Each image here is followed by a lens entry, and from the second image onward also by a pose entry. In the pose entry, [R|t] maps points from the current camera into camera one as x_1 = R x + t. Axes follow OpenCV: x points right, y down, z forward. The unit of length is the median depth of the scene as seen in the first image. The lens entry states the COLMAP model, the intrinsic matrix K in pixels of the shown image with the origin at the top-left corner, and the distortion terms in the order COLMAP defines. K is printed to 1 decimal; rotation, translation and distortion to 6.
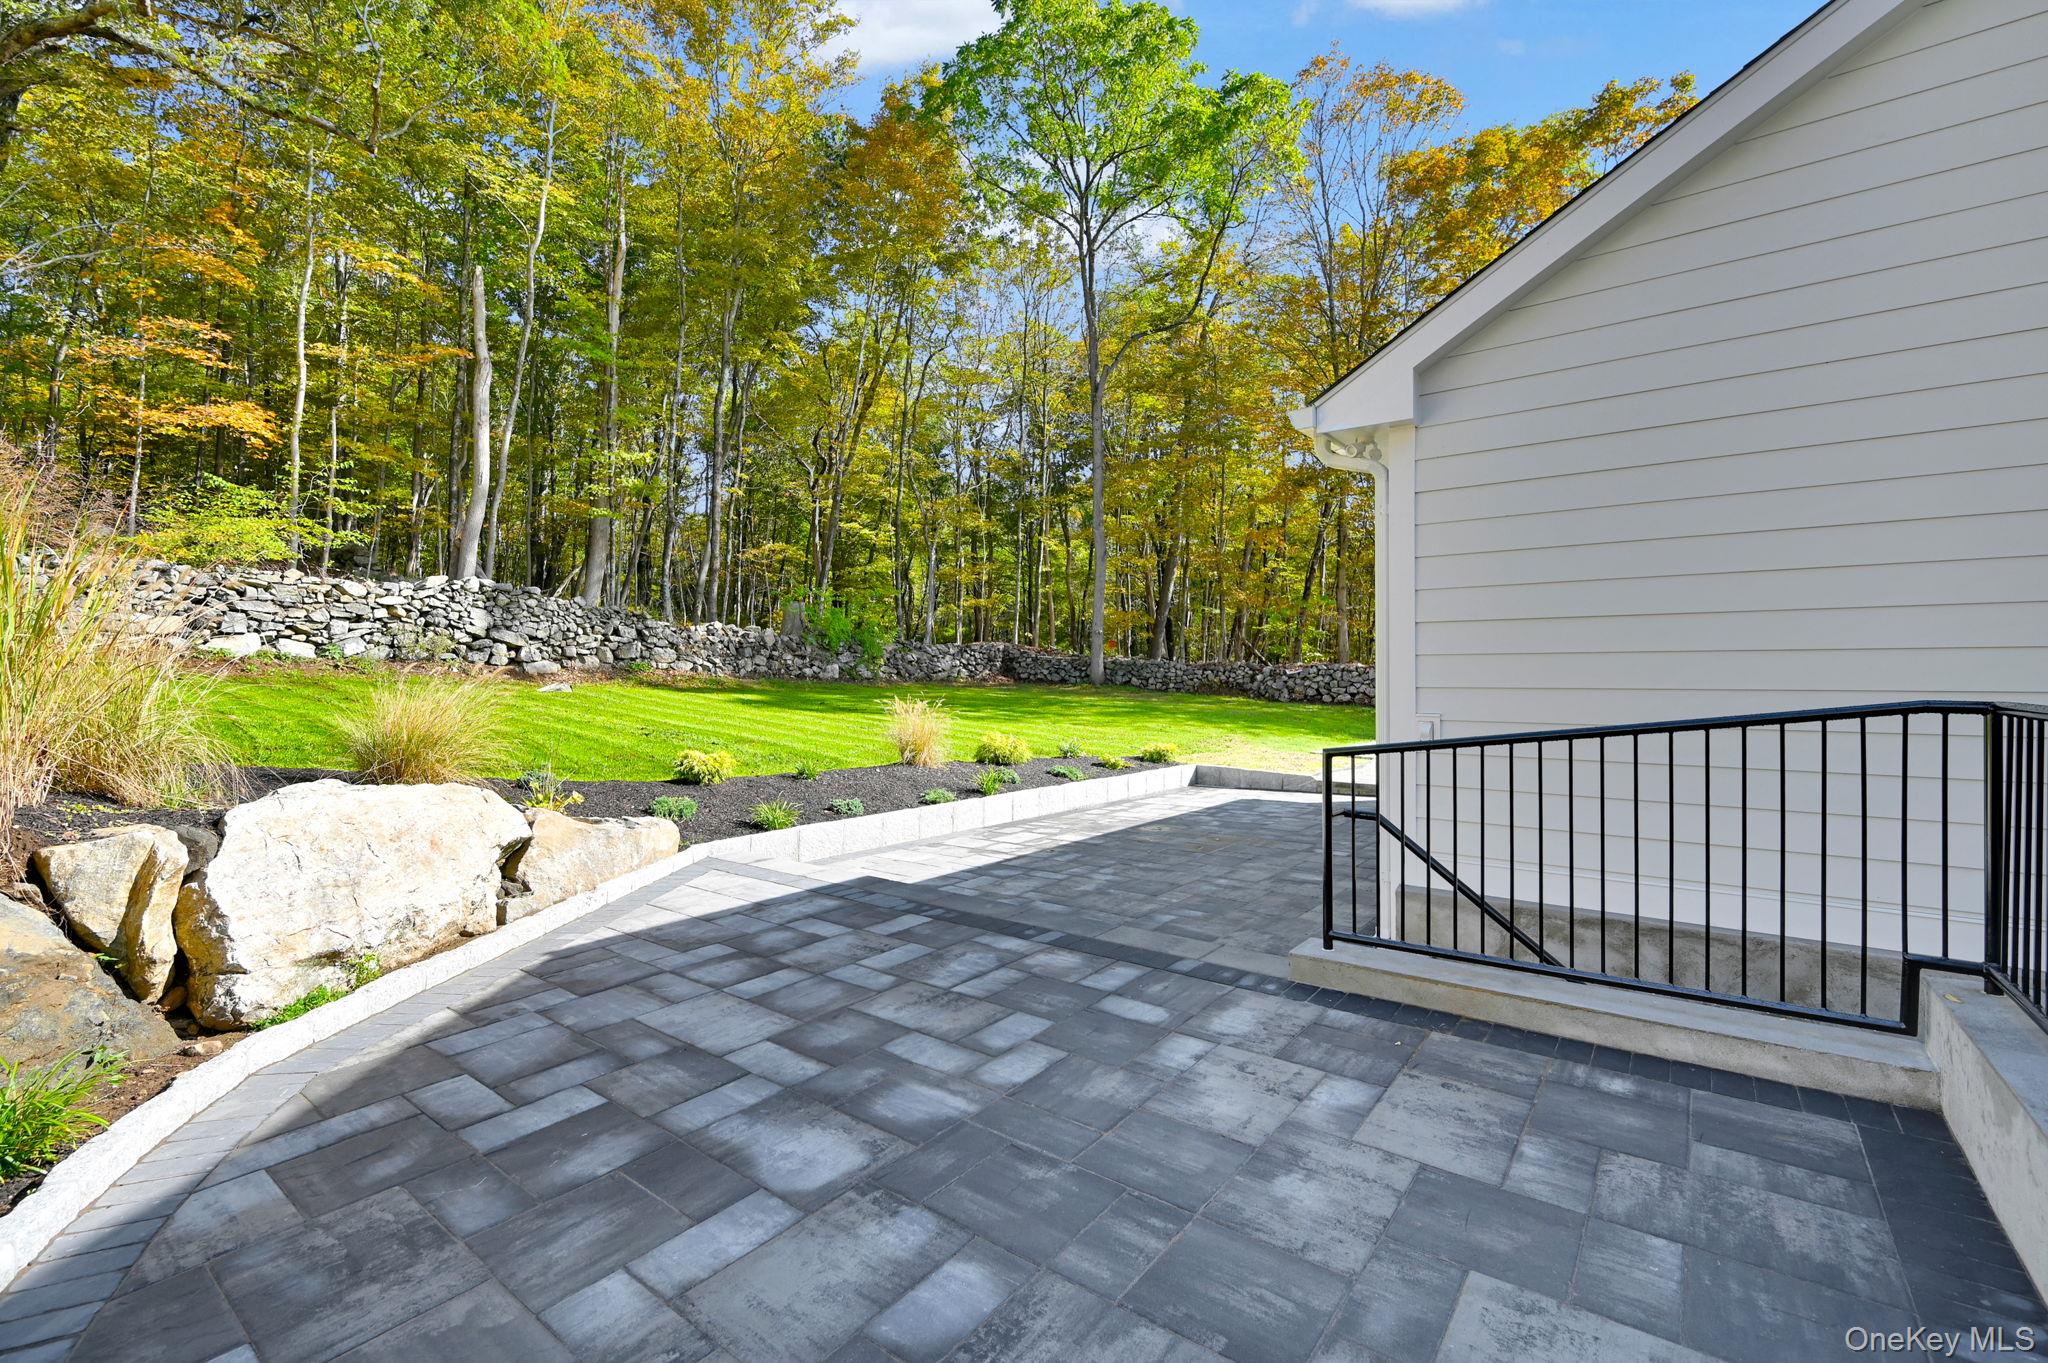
lens RADIAL K [[907.4, 0, 1039.7], [0, 907.4, 678.3], [0, 0, 1]] dist [0.006462, -0.000155]
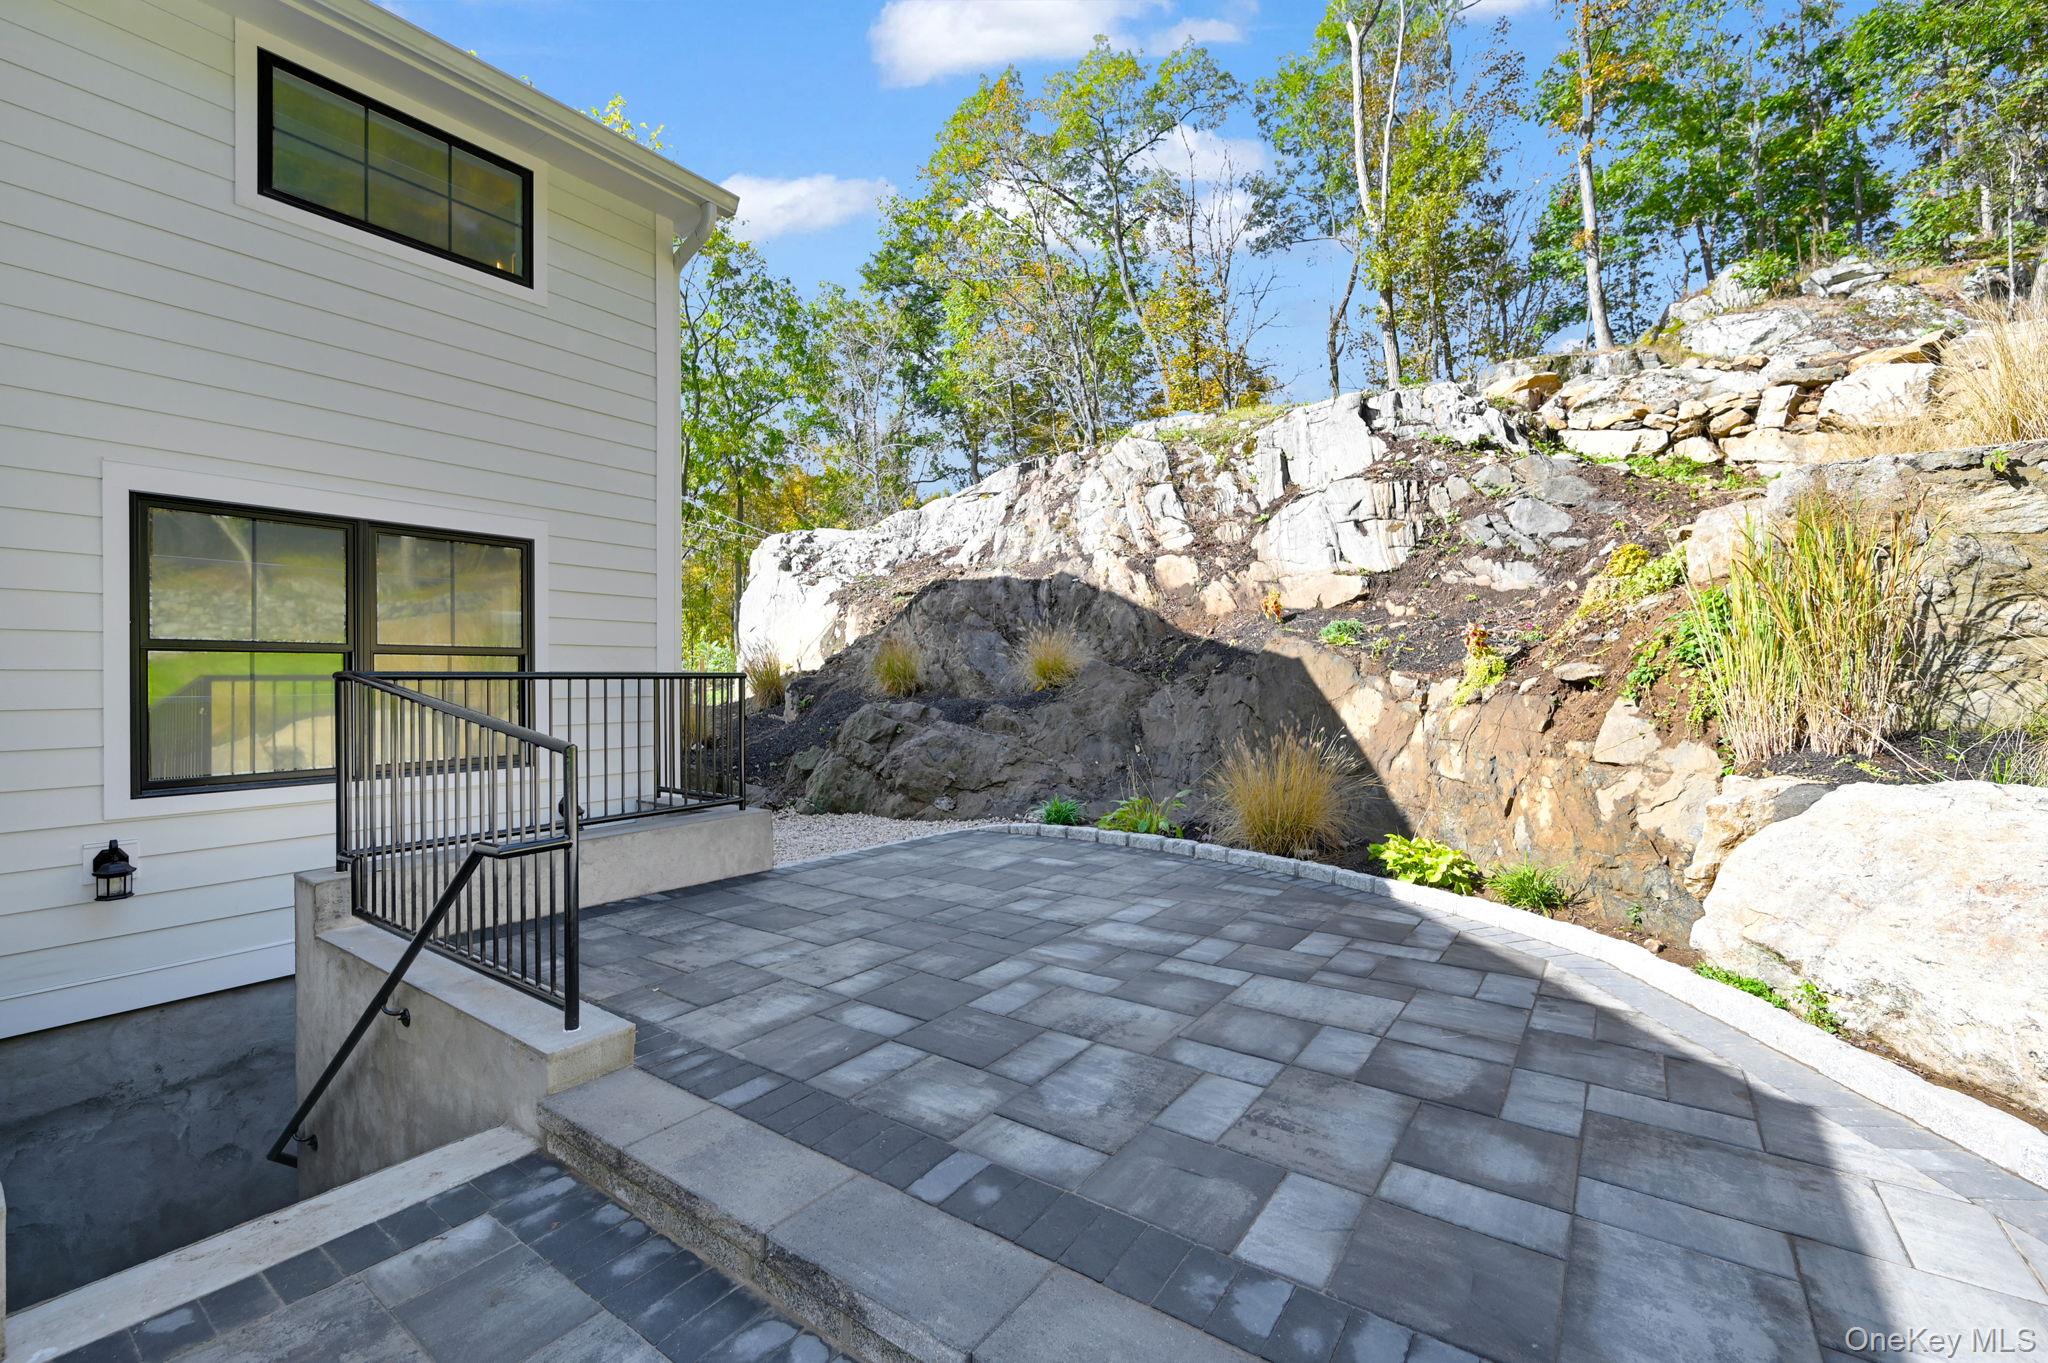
lens RADIAL K [[810.5, 0, 1041.1], [0, 810.5, 684.2], [0, 0, 1]] dist [-0.003373, 0.000316]
pose [[-0.999215, 0.005392, -0.039257, -0.004778], [0.004998, 0.999936, 0.010130, 0.004011], [0.039309, 0.009926, -0.999178, 0.286589]]
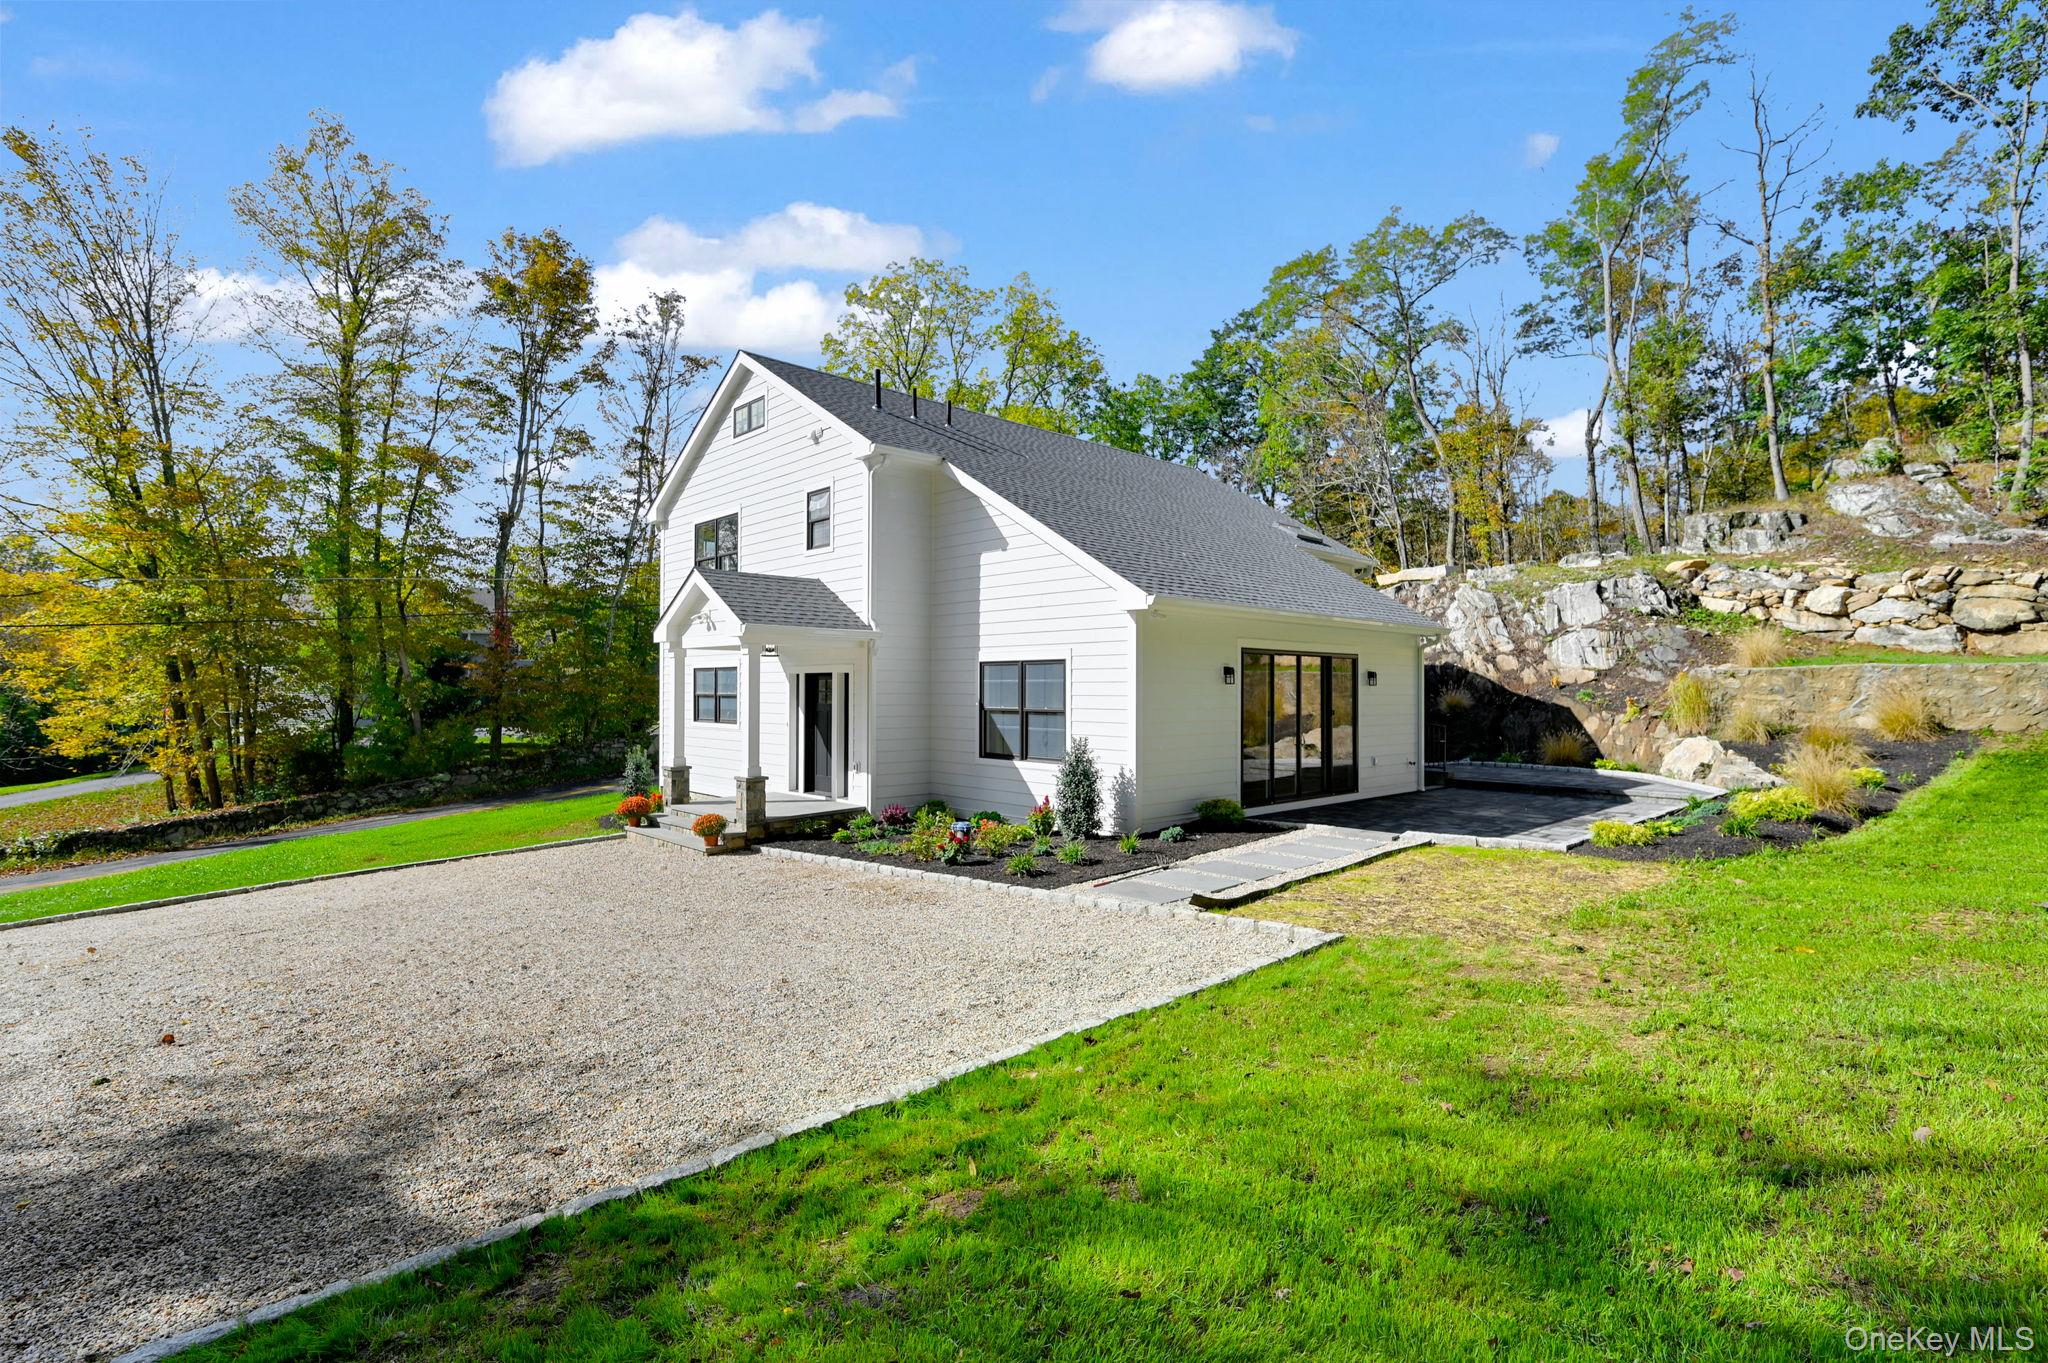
lens RADIAL K [[964.0, 0, 1012.6], [0, 964.0, 679.7], [0, 0, 1]] dist [0.010148, -0.001310]
pose [[-0.987041, 0.002185, 0.160452, 0.240831], [0.001617, 0.999992, -0.003670, -0.020494], [-0.160459, -0.003363, -0.987037, 0.930021]]
